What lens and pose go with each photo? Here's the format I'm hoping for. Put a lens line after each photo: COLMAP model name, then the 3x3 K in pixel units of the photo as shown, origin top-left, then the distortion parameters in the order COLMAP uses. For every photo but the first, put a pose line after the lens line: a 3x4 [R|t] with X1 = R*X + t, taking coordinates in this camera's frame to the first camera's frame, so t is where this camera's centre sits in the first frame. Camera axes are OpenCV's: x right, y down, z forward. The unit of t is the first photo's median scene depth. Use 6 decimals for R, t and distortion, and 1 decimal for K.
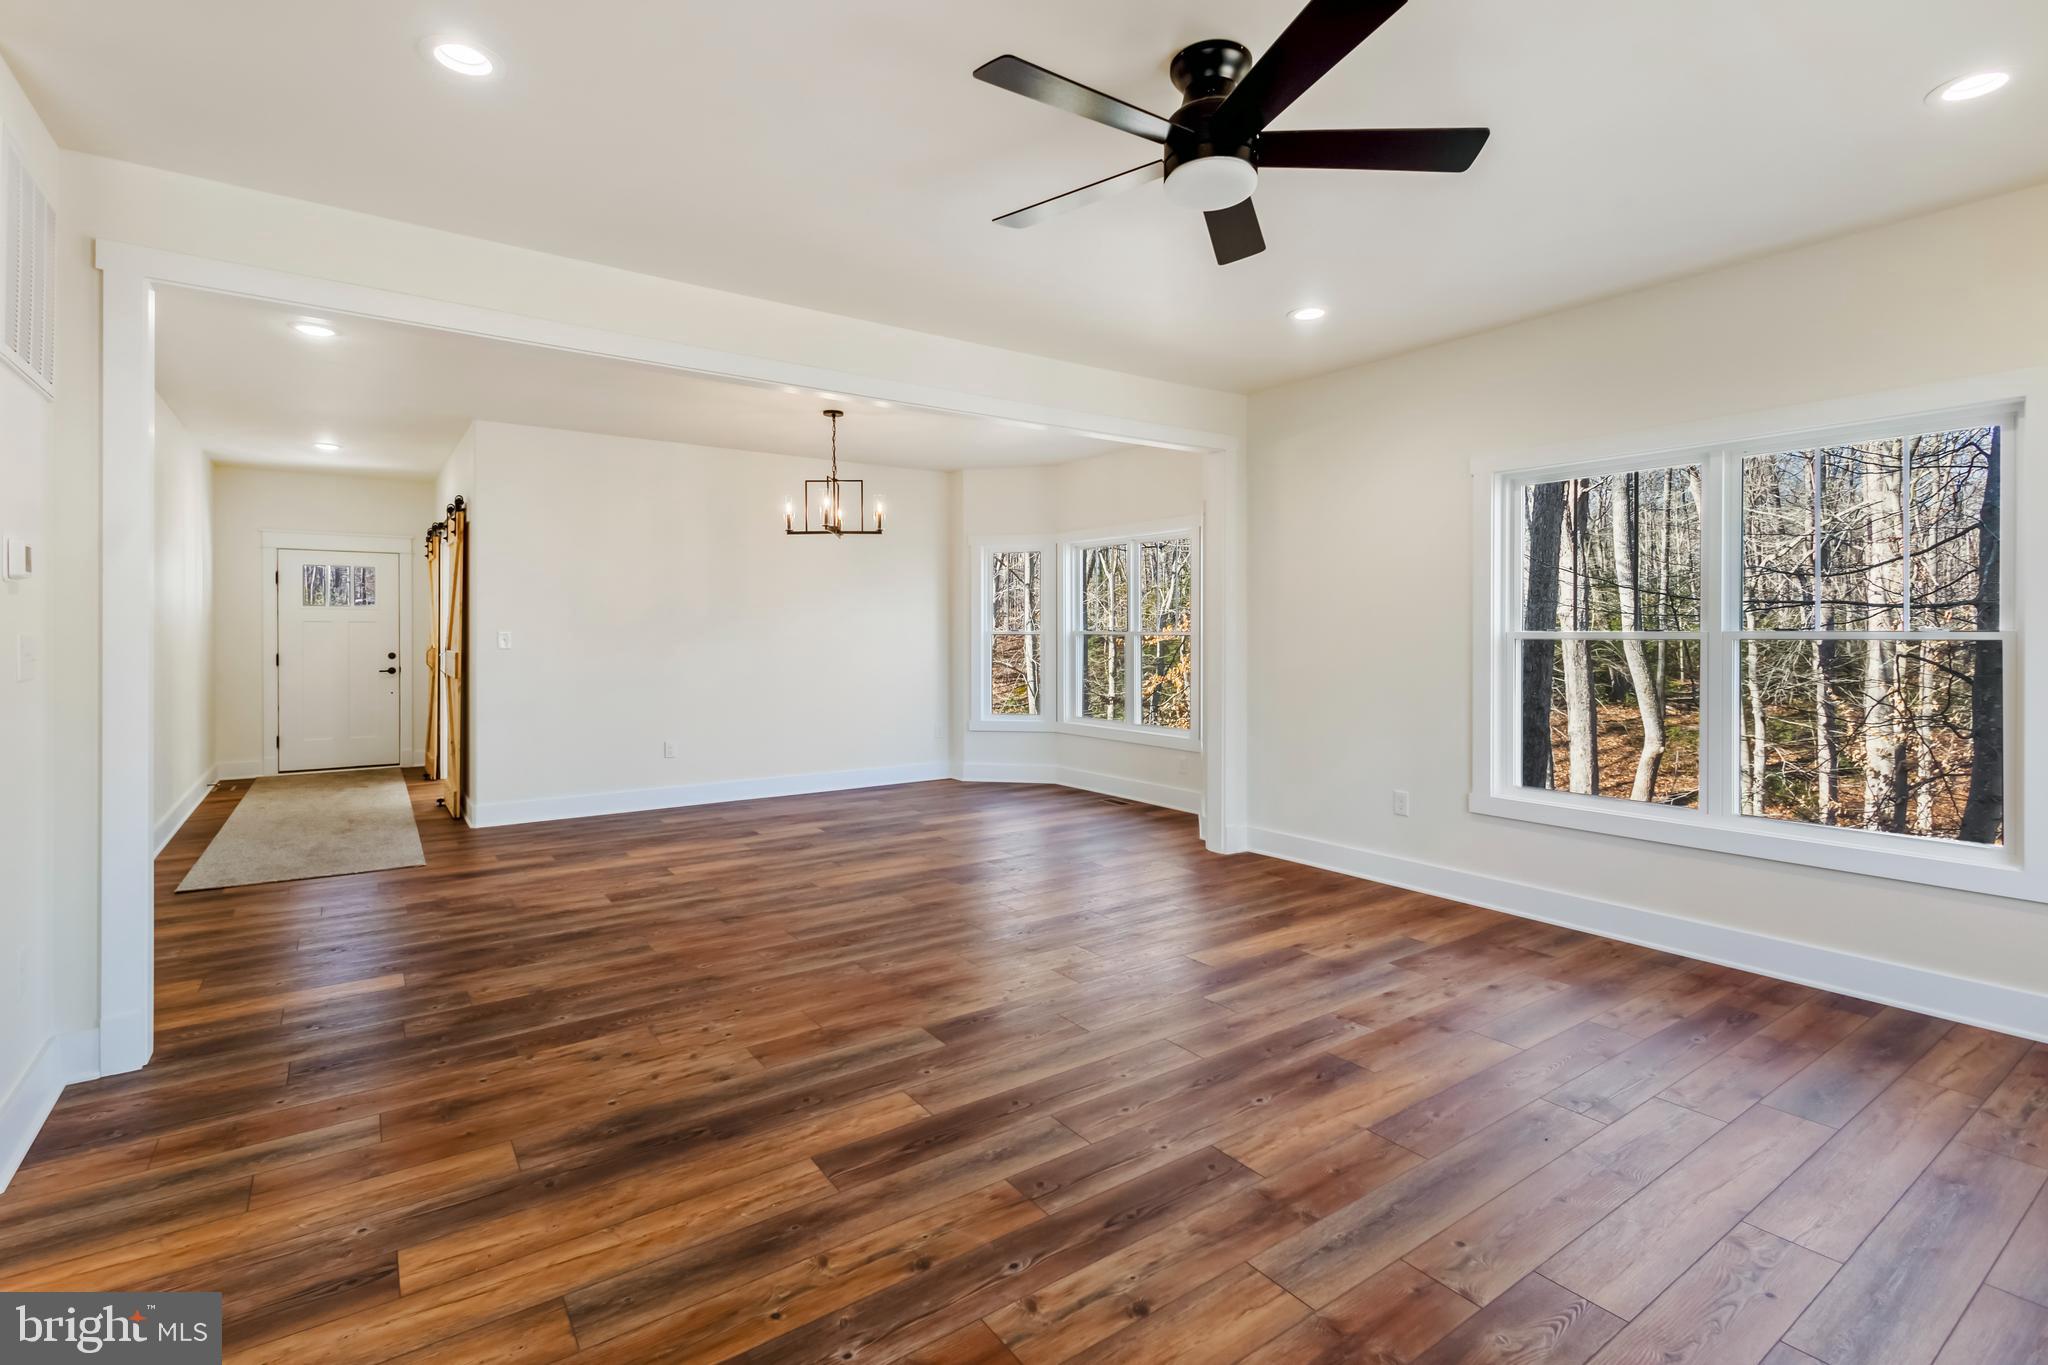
lens RADIAL K [[956.8, 0, 1022.0], [0, 956.8, 637.1], [0, 0, 1]] dist [0.007503, -0.000184]
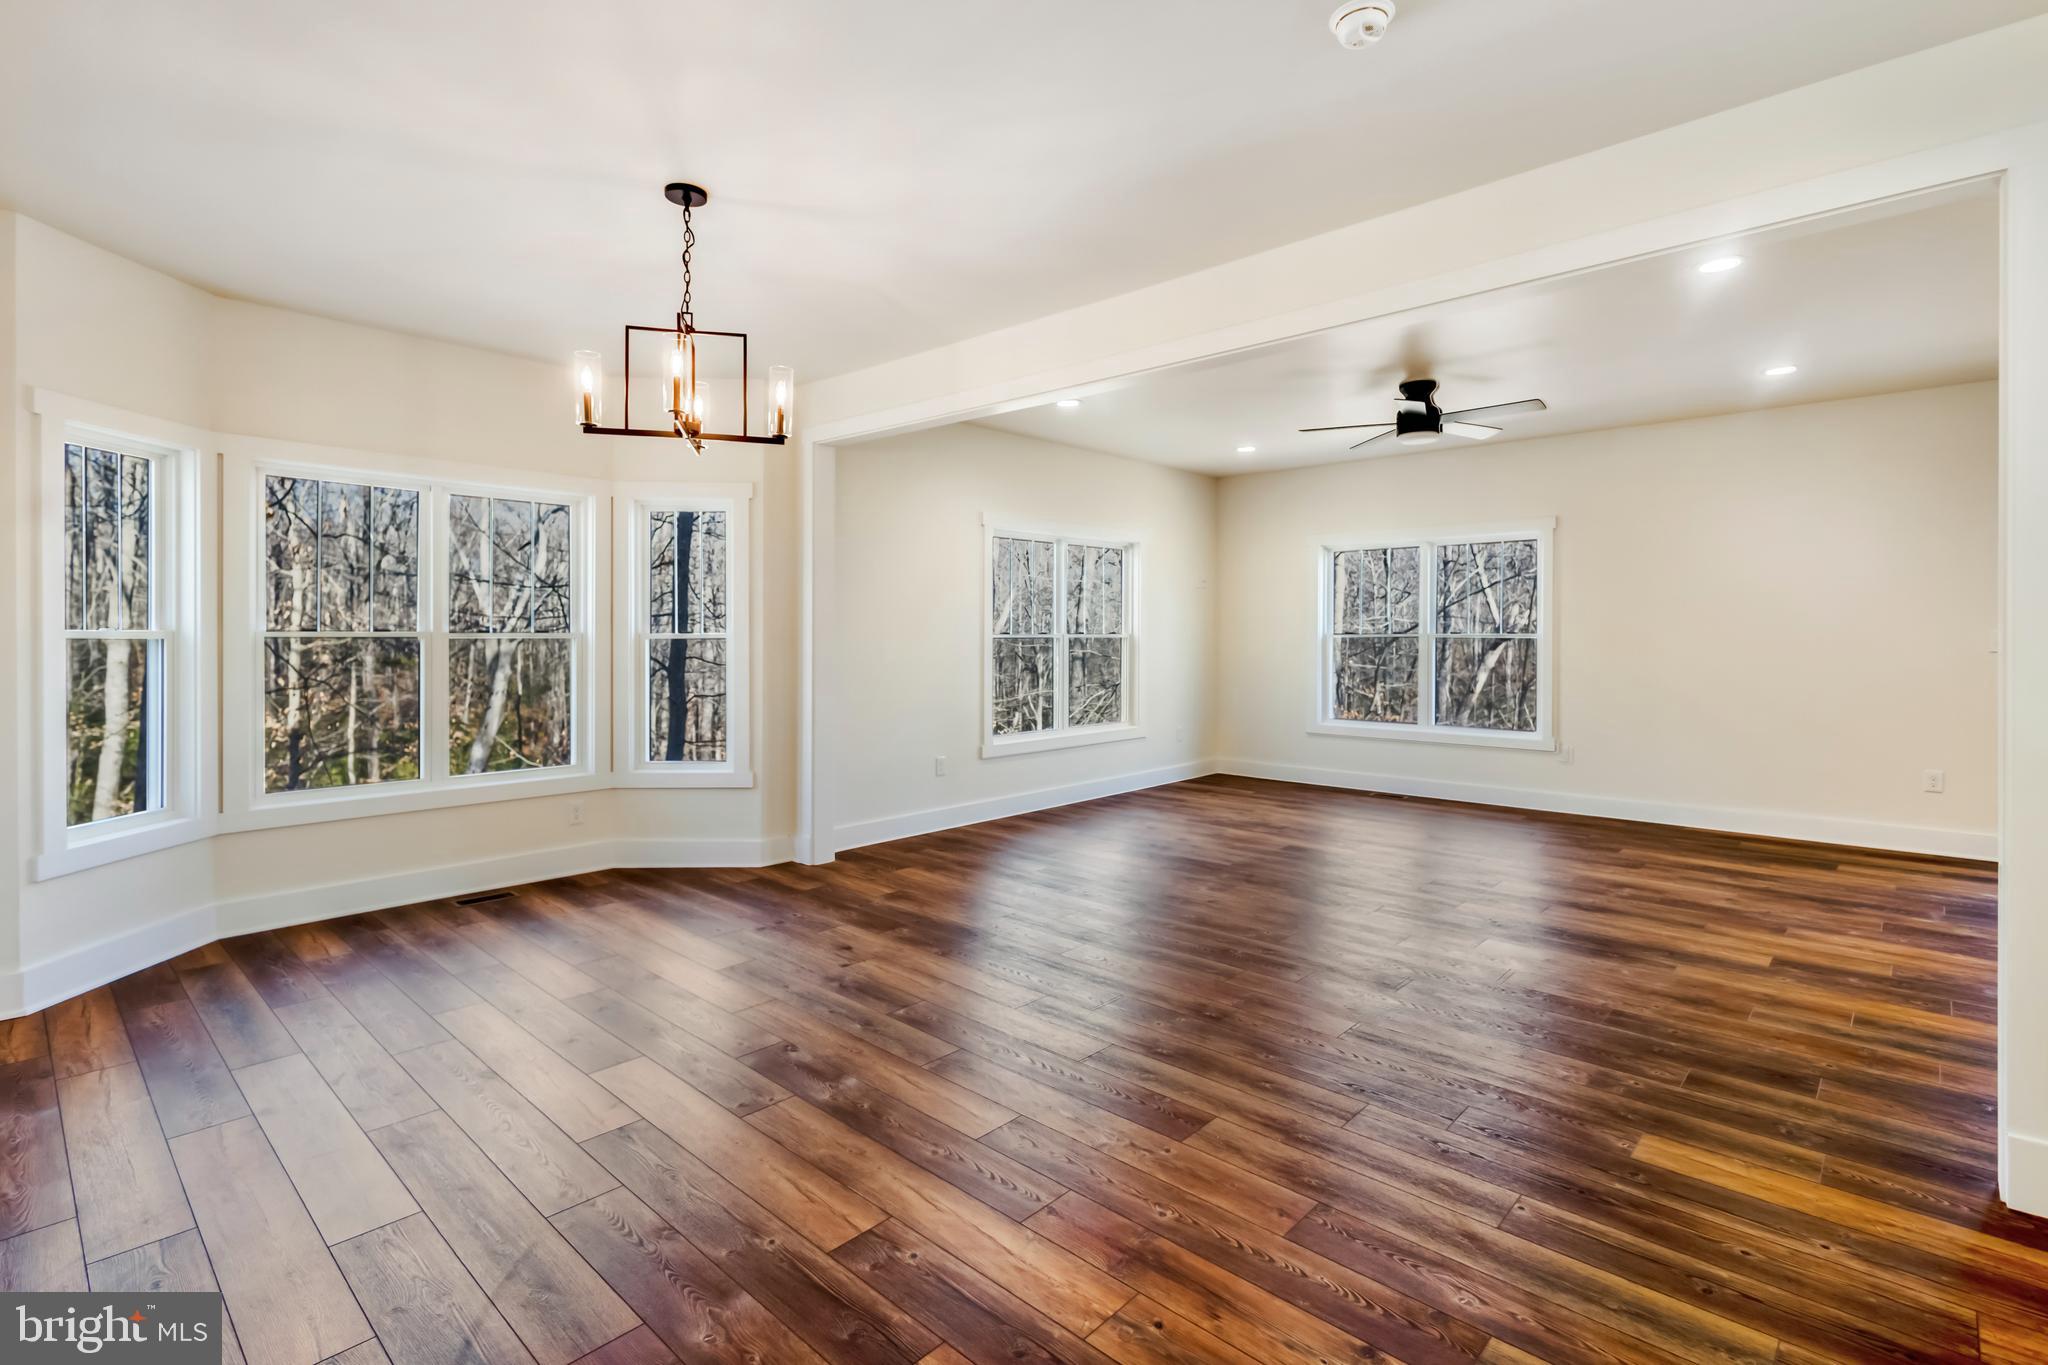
lens RADIAL K [[971.4, 0, 1035.1], [0, 971.4, 641.0], [0, 0, 1]] dist [0.010148, -0.000358]
pose [[-0.222213, -0.009813, 0.974949, -0.730886], [0.001129, 0.999946, 0.010322, -0.008250], [-0.974998, 0.003394, -0.222190, 0.938652]]
